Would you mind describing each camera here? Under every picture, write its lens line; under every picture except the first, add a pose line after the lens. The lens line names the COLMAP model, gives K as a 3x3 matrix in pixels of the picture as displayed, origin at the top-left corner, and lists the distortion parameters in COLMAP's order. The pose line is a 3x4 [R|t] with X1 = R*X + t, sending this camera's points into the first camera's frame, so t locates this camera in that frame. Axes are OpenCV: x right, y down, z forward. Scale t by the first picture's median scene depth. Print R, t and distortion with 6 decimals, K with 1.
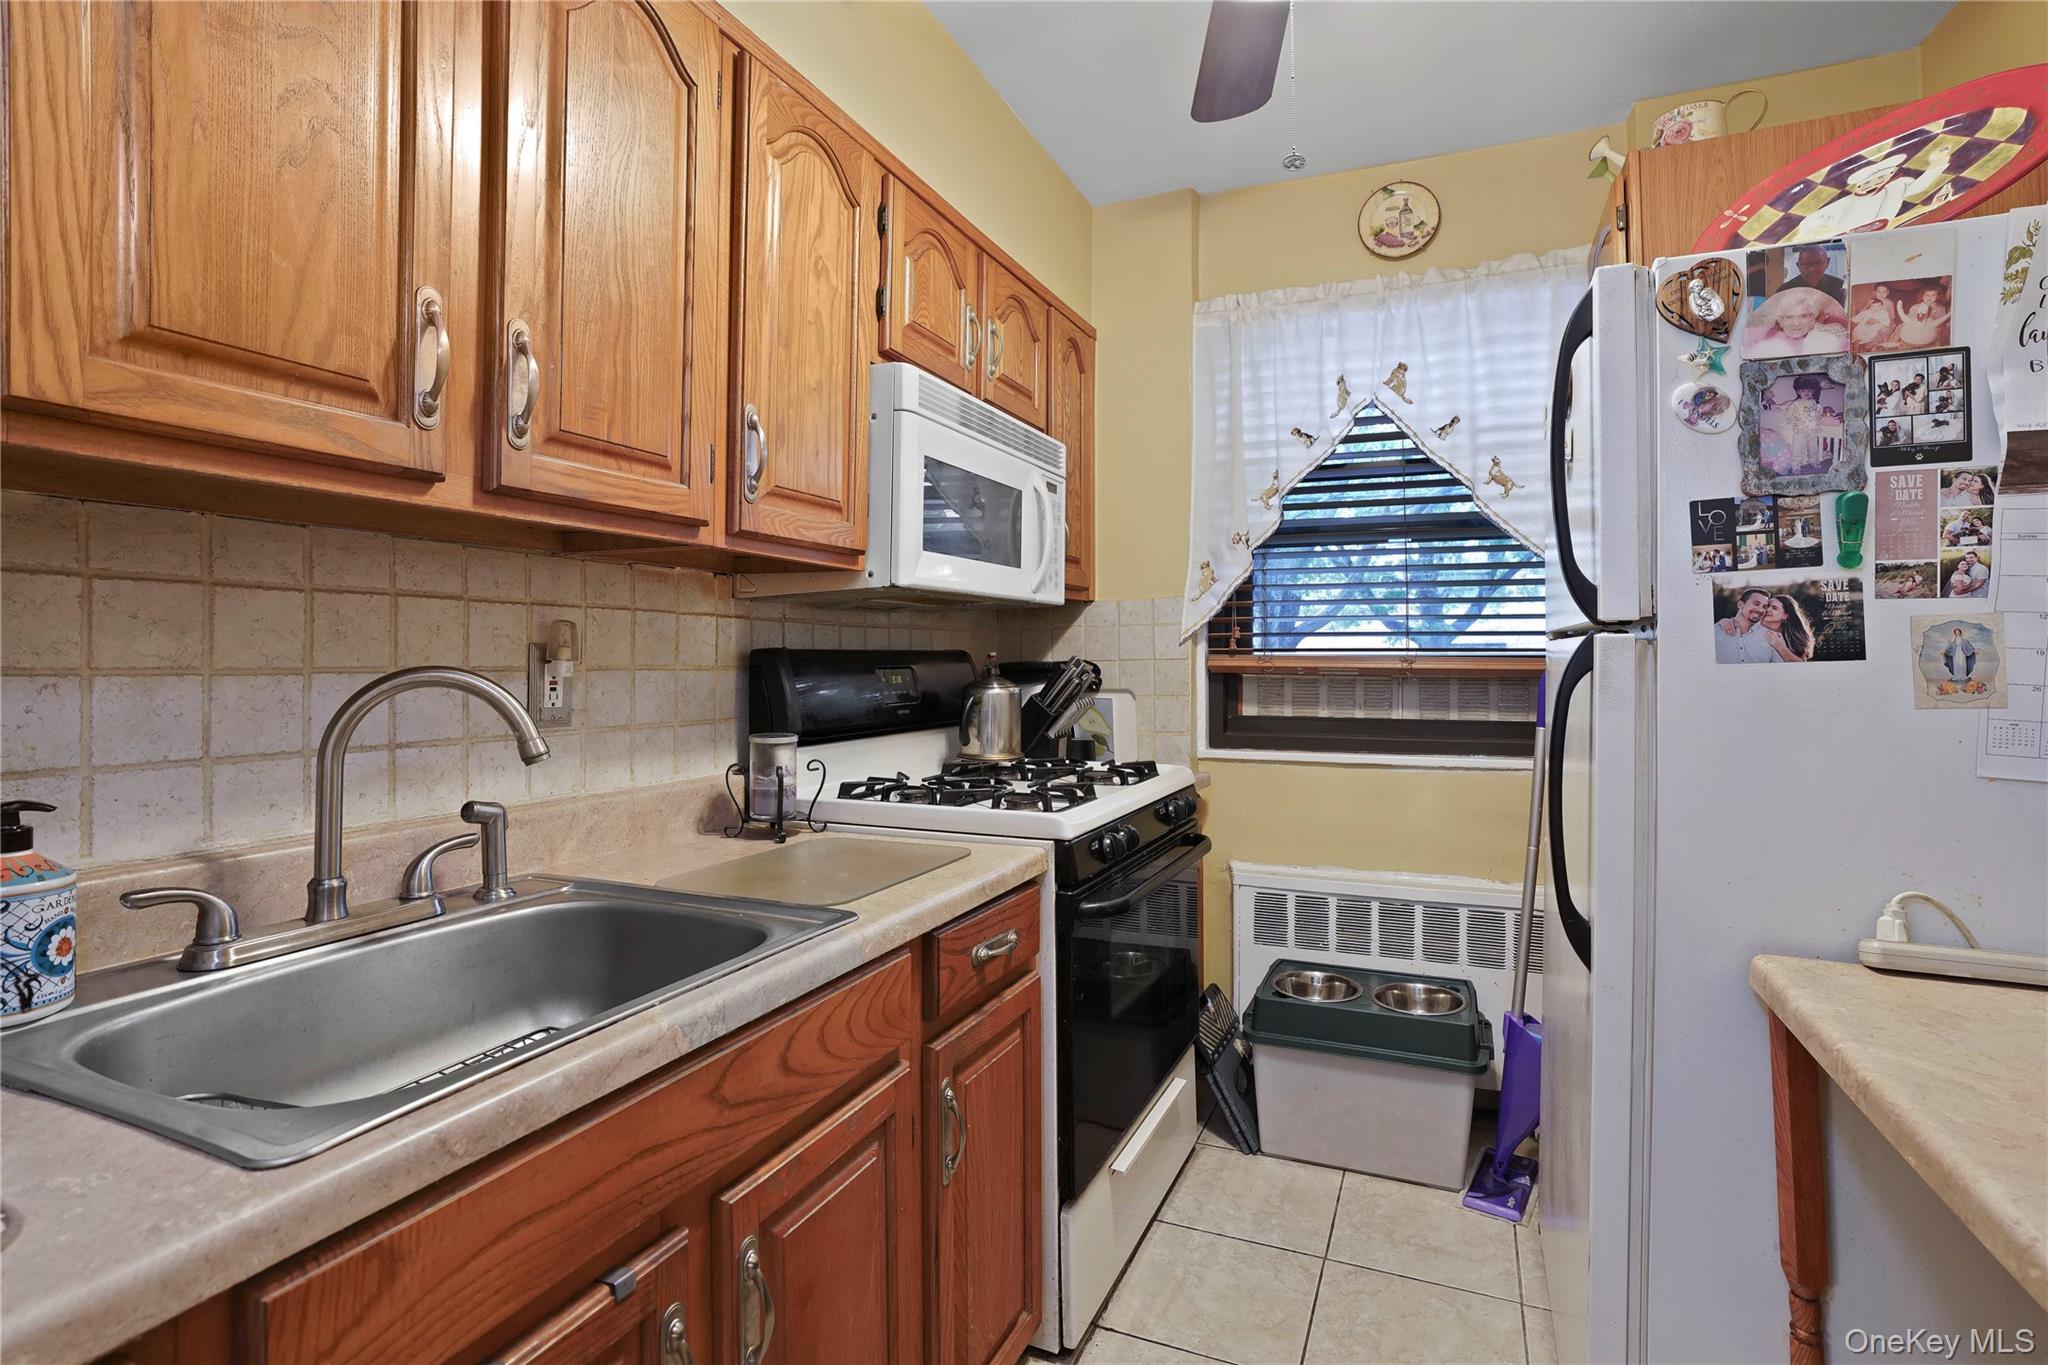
lens RADIAL K [[938.3, 0, 1046.0], [0, 938.3, 649.6], [0, 0, 1]] dist [-0.051599, 0.025951]
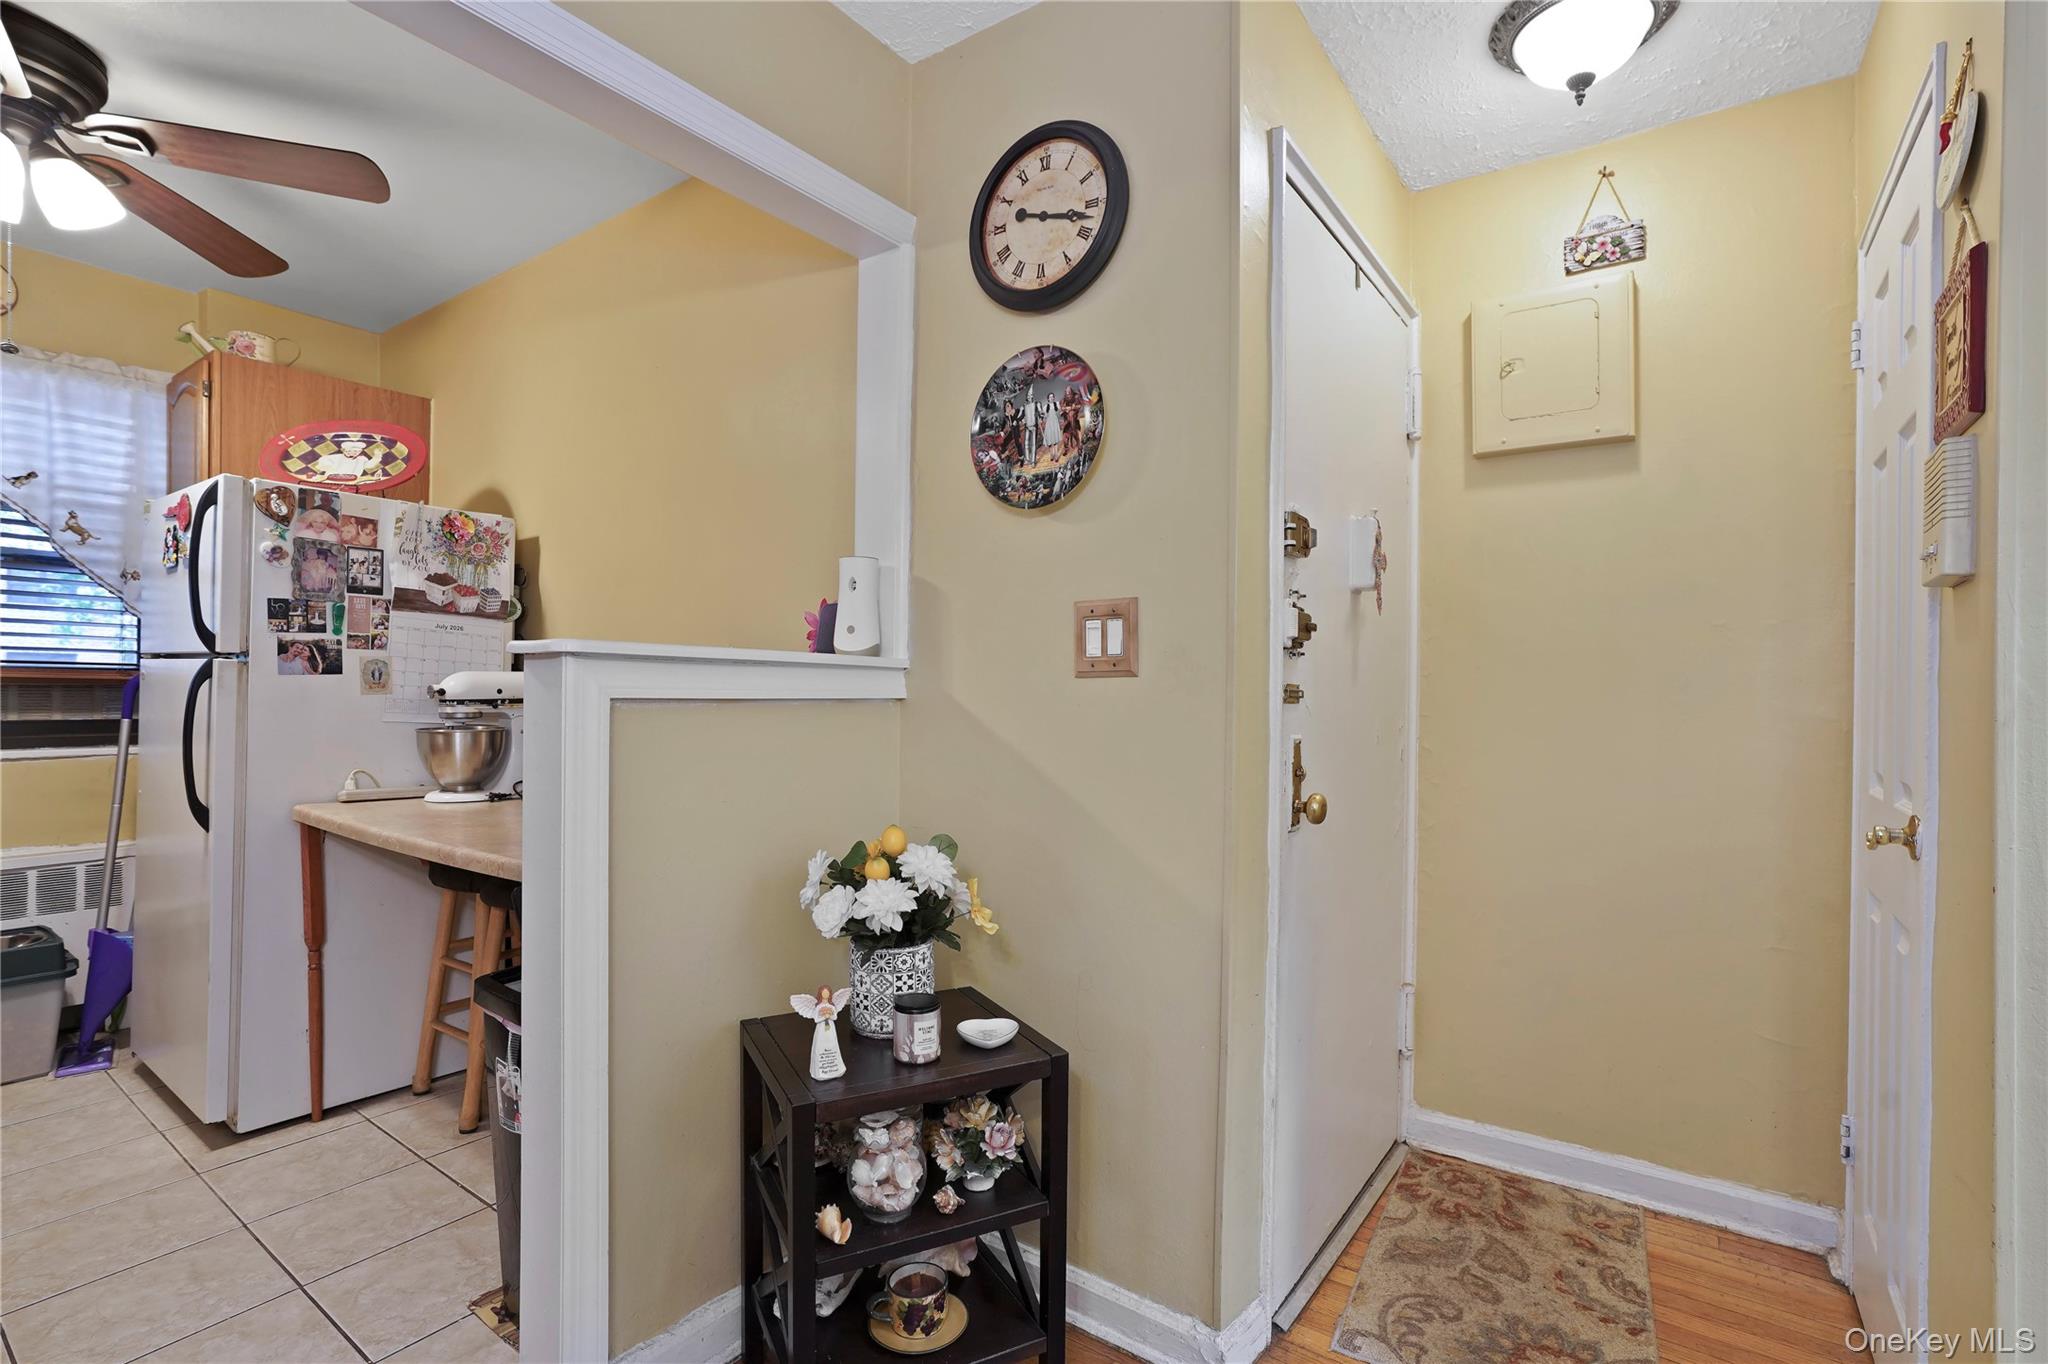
lens RADIAL K [[940.7, 0, 1027.2], [0, 940.7, 689.2], [0, 0, 1]] dist [-0.054053, 0.025565]
pose [[0.200763, 0.002610, 0.979636, -0.830990], [-0.025179, 0.999680, 0.002497, -0.000472], [-0.979316, -0.025167, 0.200765, -0.933796]]
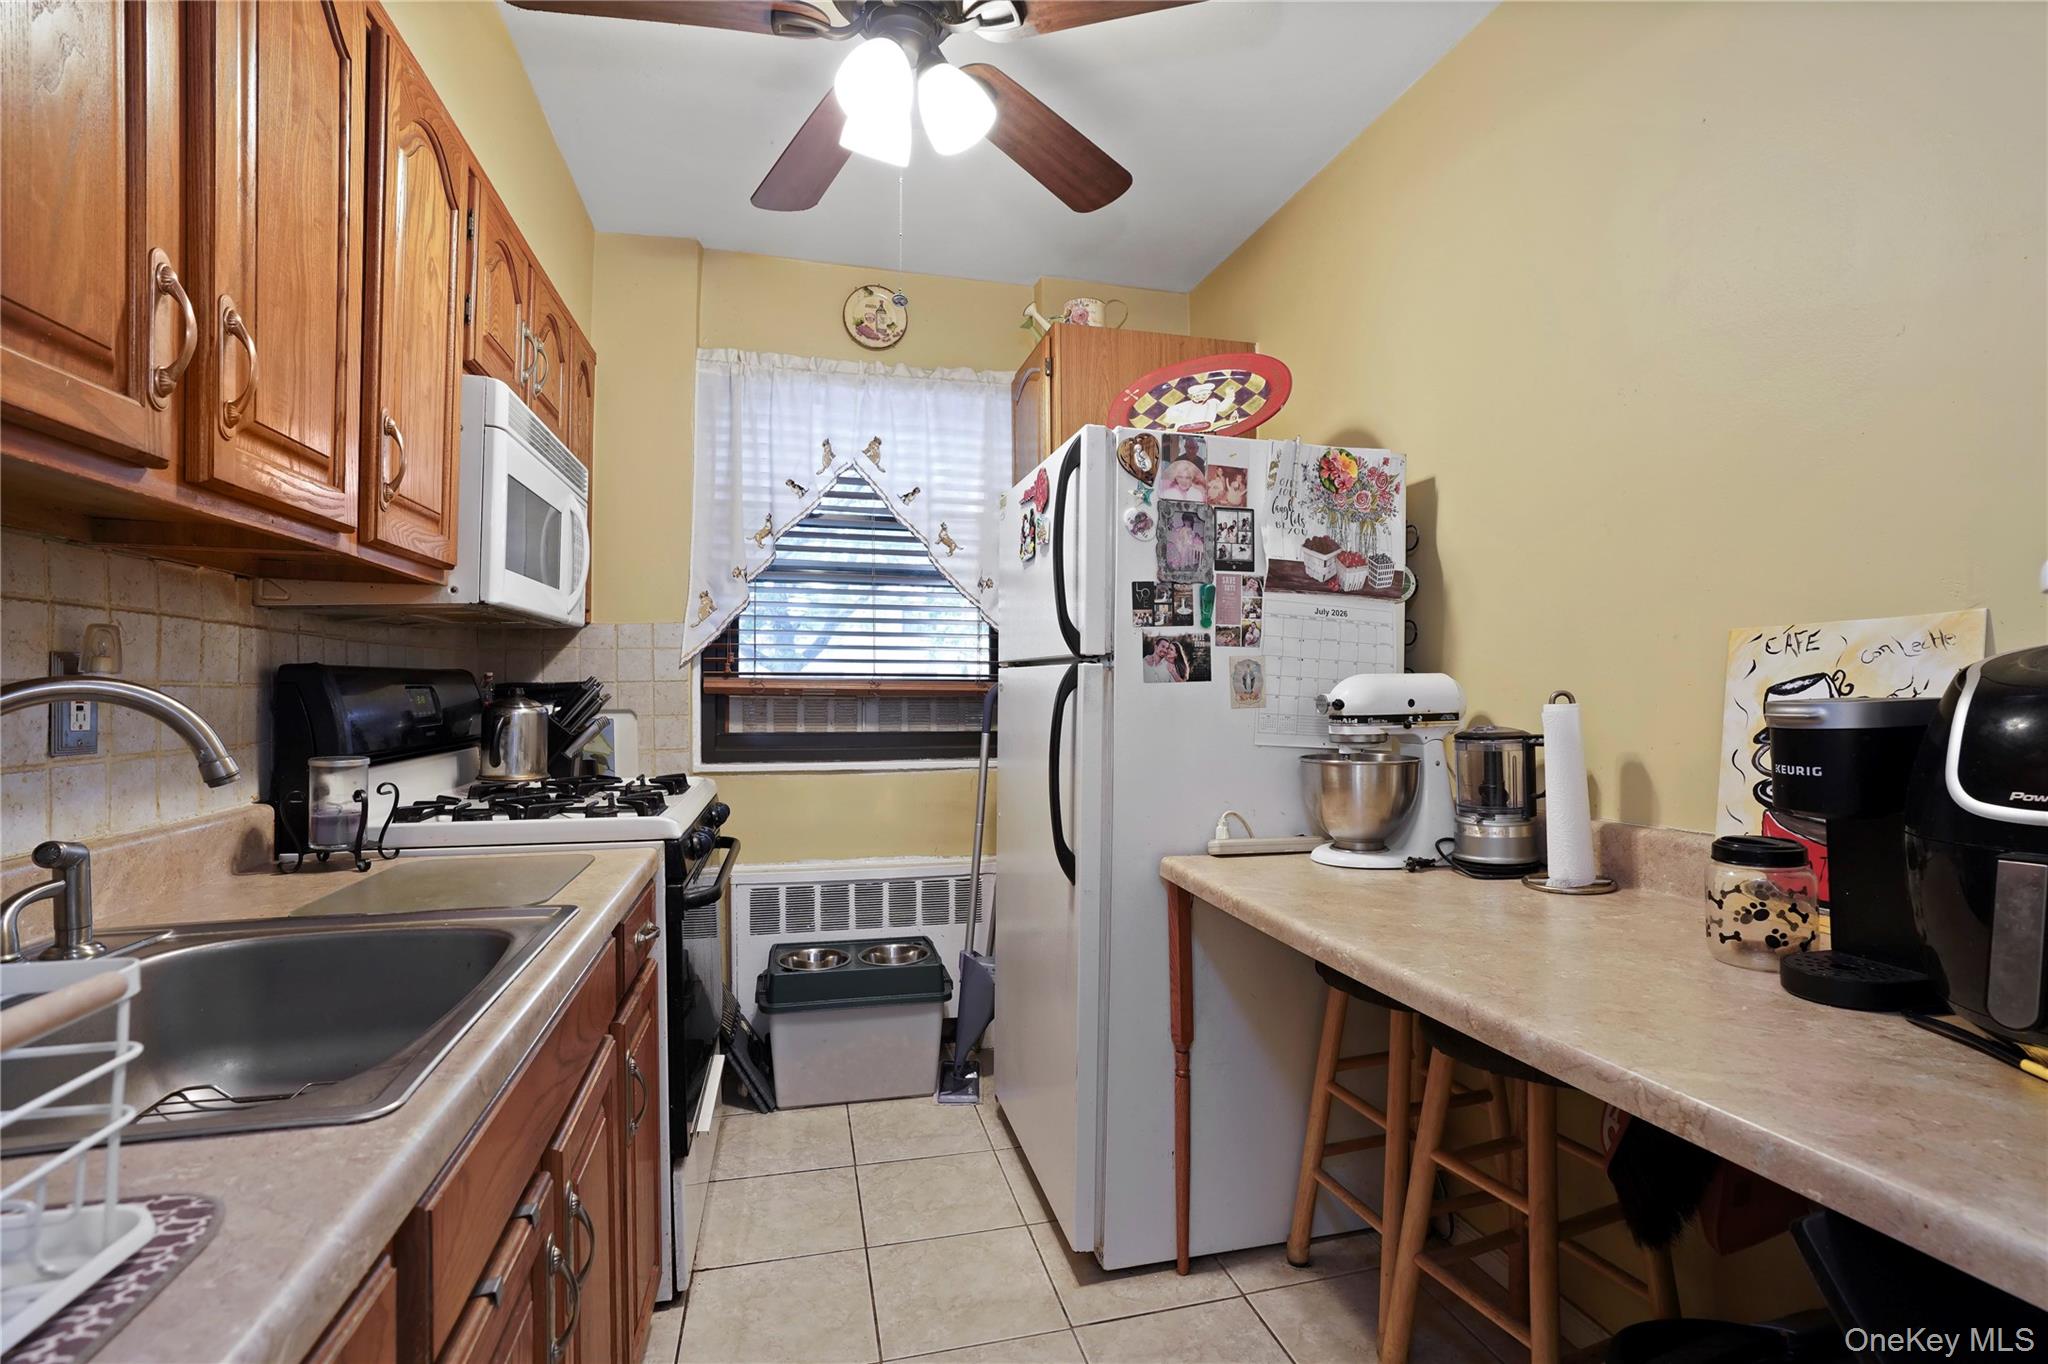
lens RADIAL K [[934.9, 0, 1020.6], [0, 934.9, 690.8], [0, 0, 1]] dist [-0.050647, 0.029253]
pose [[0.794243, 0.000520, 0.607600, -0.364520], [-0.009707, 0.999883, 0.011832, 0.009603], [-0.607522, -0.015295, 0.794155, -0.147045]]
